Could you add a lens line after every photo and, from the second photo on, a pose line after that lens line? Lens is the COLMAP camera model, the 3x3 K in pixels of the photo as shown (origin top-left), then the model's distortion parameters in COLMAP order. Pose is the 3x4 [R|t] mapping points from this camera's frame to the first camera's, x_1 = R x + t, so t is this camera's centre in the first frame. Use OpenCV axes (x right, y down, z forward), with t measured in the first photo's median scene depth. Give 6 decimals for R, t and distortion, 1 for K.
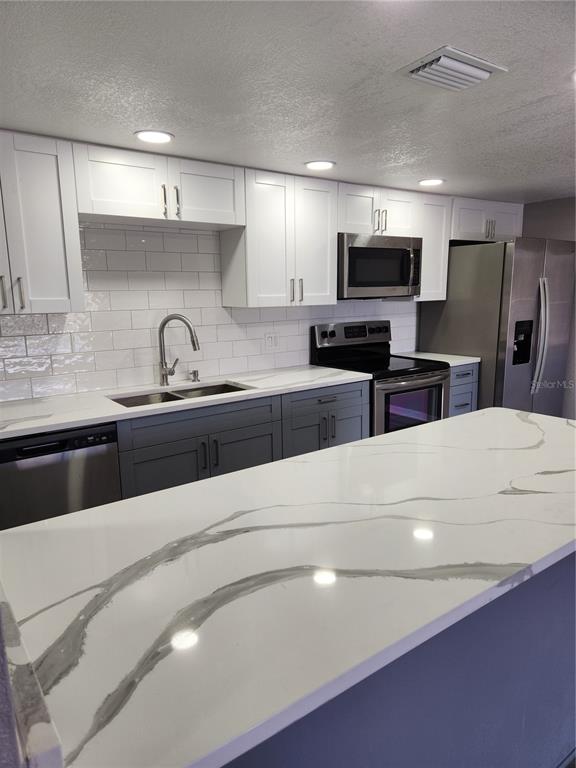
lens RADIAL K [[525.7, 0, 288.0], [0, 525.7, 384.0], [0, 0, 1]] dist [0.076720, -0.000406]
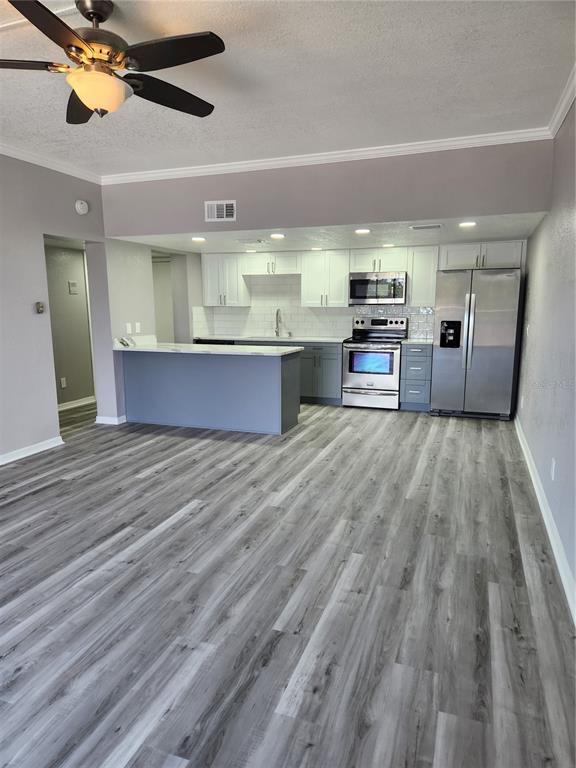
lens RADIAL K [[525.7, 0, 288.0], [0, 525.7, 384.0], [0, 0, 1]] dist [0.076720, -0.000406]
pose [[0.560152, 0.147812, -0.815096, 1.848813], [-0.146604, 0.986109, 0.078074, 0.022633], [0.815314, 0.075763, 0.574041, -0.395101]]
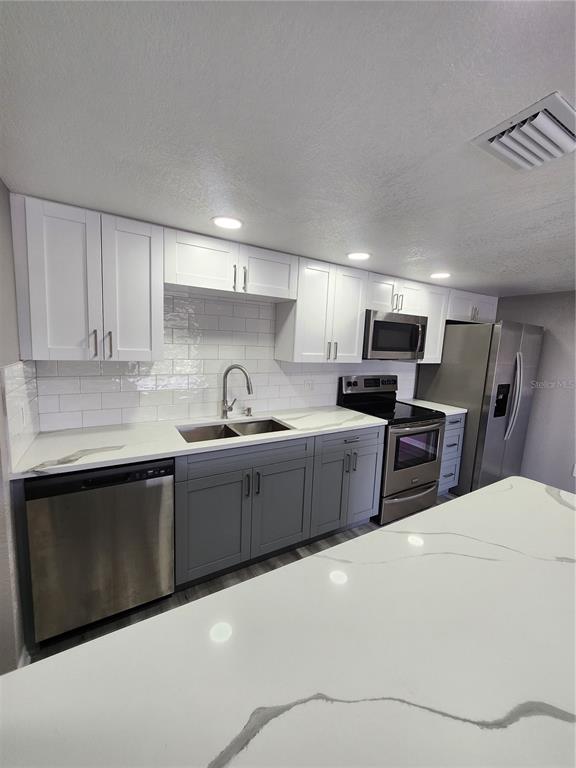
lens RADIAL K [[308.0, 0, 288.3], [0, 308.0, 380.0], [0, 0, 1]] dist [0.019741, 0.000043]
pose [[0.994023, 0.070765, -0.083131, -0.022723], [-0.075074, 0.995929, -0.049899, -0.062968], [0.079261, 0.055842, 0.995289, 0.251403]]
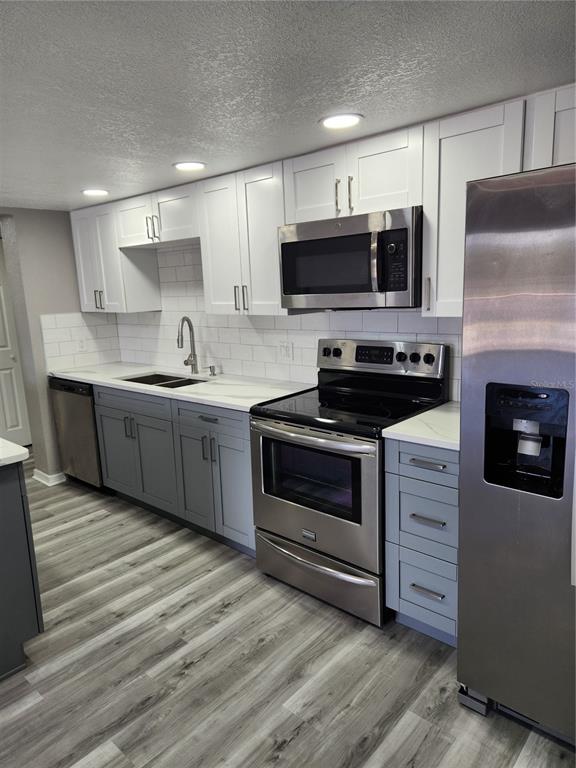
lens RADIAL K [[525.7, 0, 288.0], [0, 525.7, 384.0], [0, 0, 1]] dist [0.076720, -0.000406]
pose [[0.202596, 0.190232, -0.960607, 0.962426], [-0.132660, 0.977239, 0.165547, -0.198360], [0.970235, 0.093895, 0.223221, 0.905431]]
